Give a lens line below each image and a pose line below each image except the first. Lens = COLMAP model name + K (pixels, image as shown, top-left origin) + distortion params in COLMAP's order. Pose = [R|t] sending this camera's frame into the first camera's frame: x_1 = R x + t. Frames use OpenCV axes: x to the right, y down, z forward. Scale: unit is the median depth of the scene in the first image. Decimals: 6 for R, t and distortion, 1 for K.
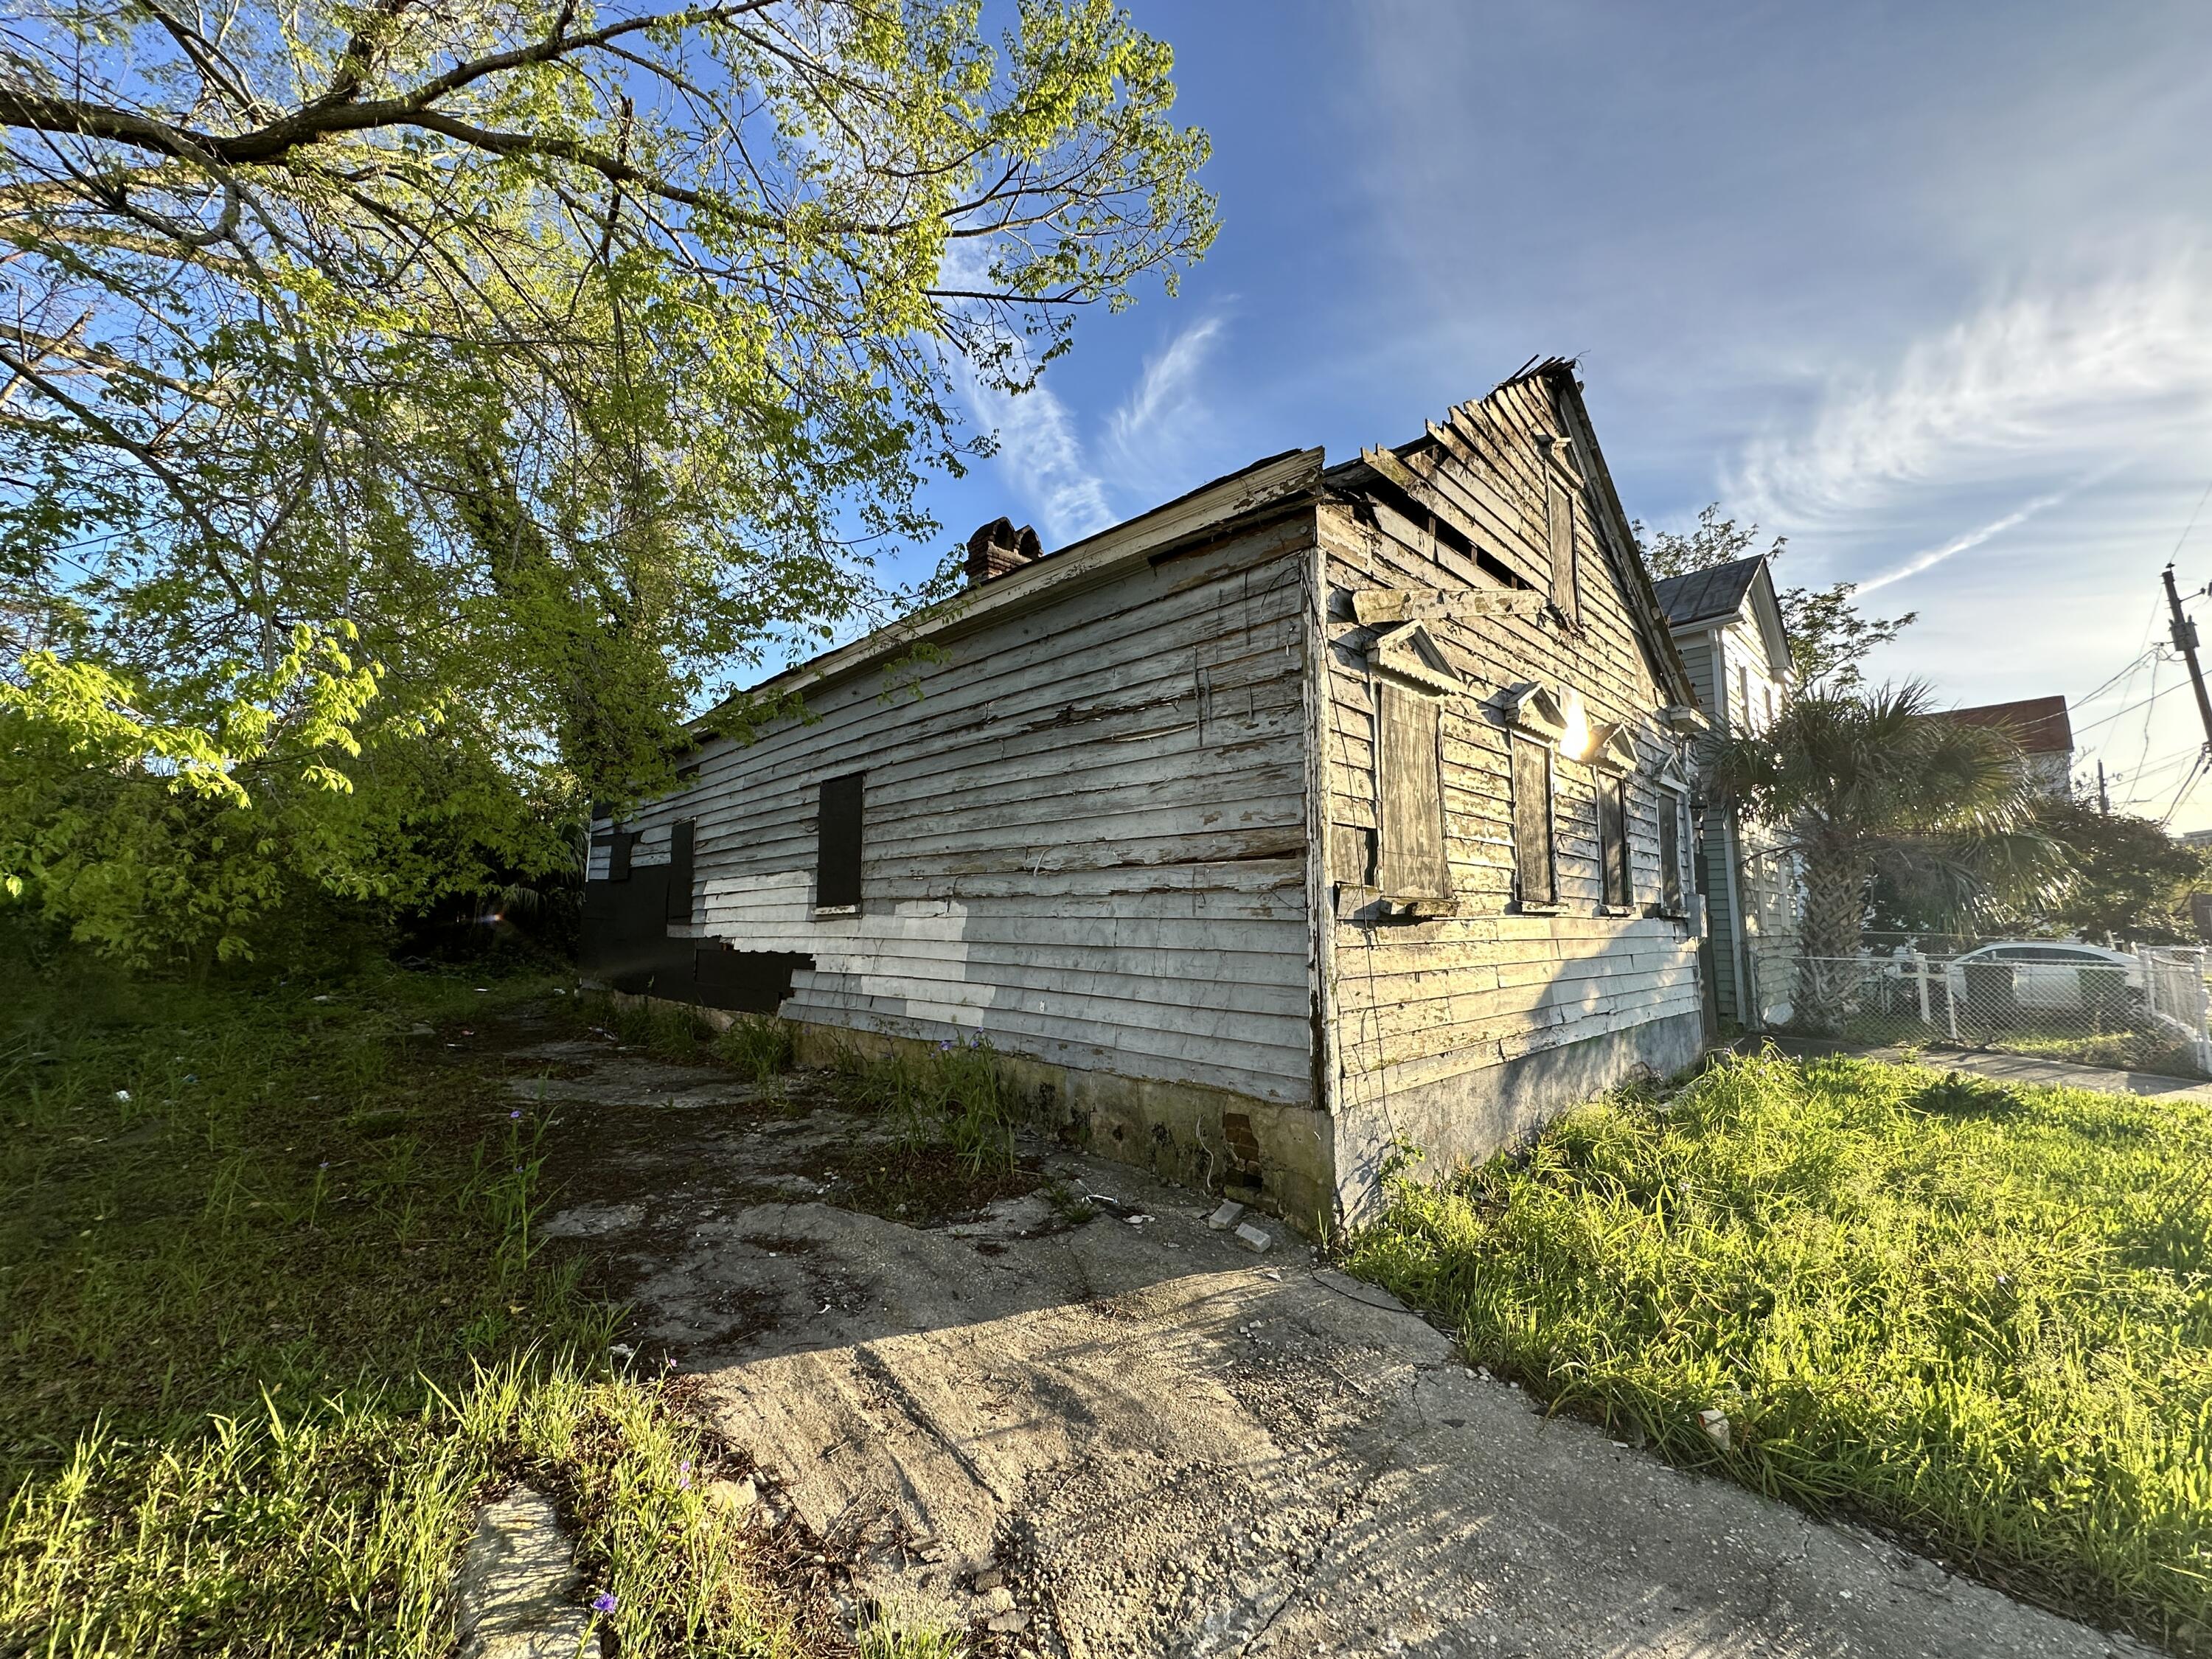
lens RADIAL K [[879.1, 0, 1105.8], [0, 879.1, 831.8], [0, 0, 1]] dist [-0.002582, 0.000175]
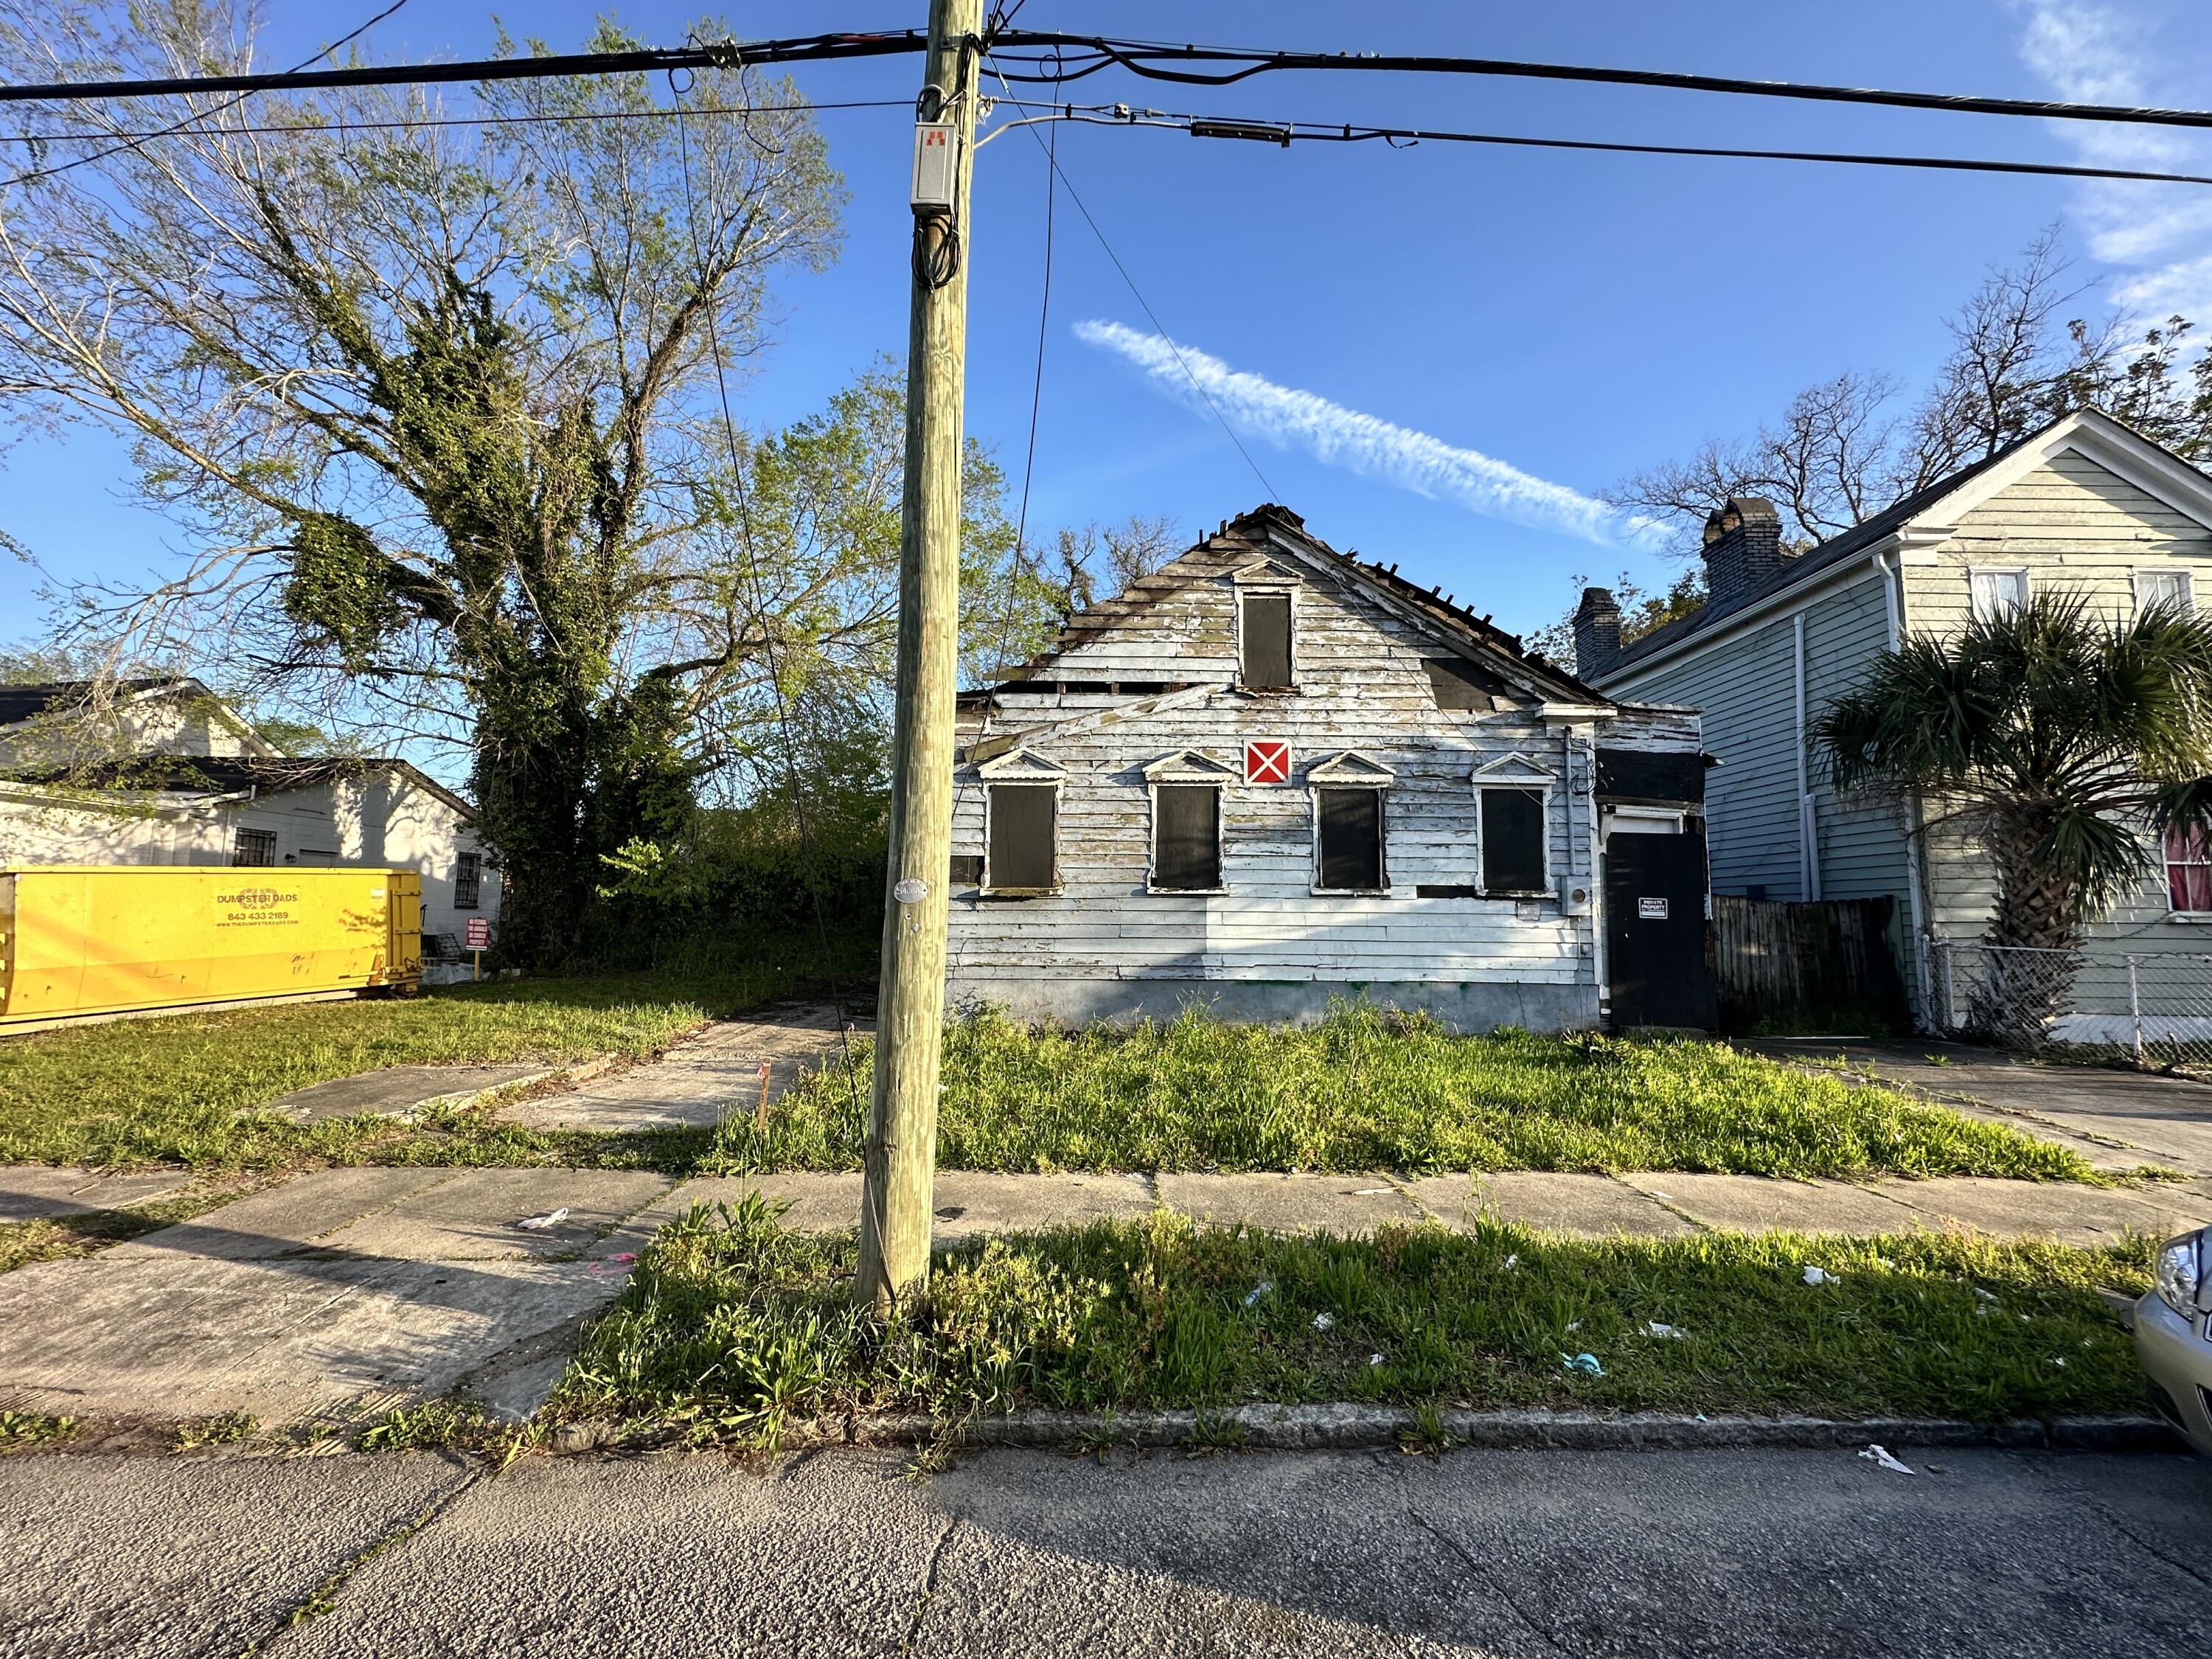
lens RADIAL K [[879.1, 0, 1105.8], [0, 879.1, 831.8], [0, 0, 1]] dist [-0.002582, 0.000175]
pose [[0.722784, -0.062368, -0.688254, 1.954275], [0.068474, 0.997482, -0.018480, -0.002022], [0.687673, -0.033770, 0.725234, -0.338266]]
